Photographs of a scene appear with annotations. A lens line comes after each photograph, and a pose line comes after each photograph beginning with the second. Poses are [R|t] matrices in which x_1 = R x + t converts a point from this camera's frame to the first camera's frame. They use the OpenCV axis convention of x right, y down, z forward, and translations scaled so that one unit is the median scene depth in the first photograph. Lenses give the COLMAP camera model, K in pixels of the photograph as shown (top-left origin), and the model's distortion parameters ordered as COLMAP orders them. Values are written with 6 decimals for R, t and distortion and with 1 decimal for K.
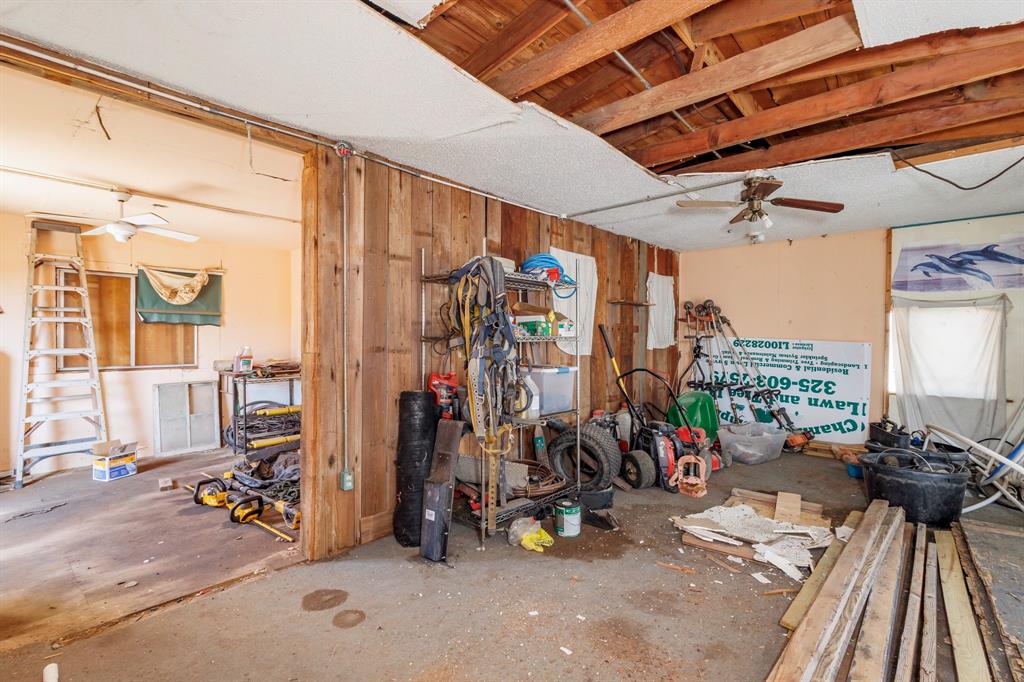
lens RADIAL K [[469.1, 0, 510.1], [0, 469.1, 341.7], [0, 0, 1]] dist [0.011227, -0.004333]
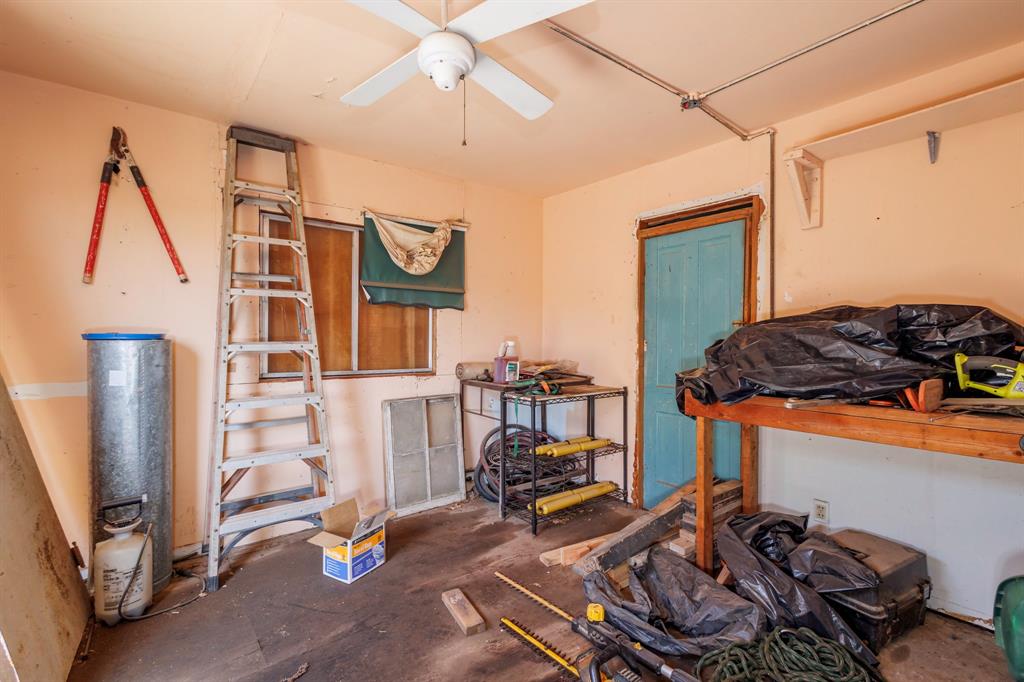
lens RADIAL K [[469.1, 0, 515.1], [0, 469.1, 341.3], [0, 0, 1]] dist [0.011227, -0.004333]
pose [[0.985740, 0.007692, -0.168102, -0.484404], [-0.007705, 0.999970, 0.000573, 0.009868], [0.168101, 0.000730, 0.985769, 0.415279]]
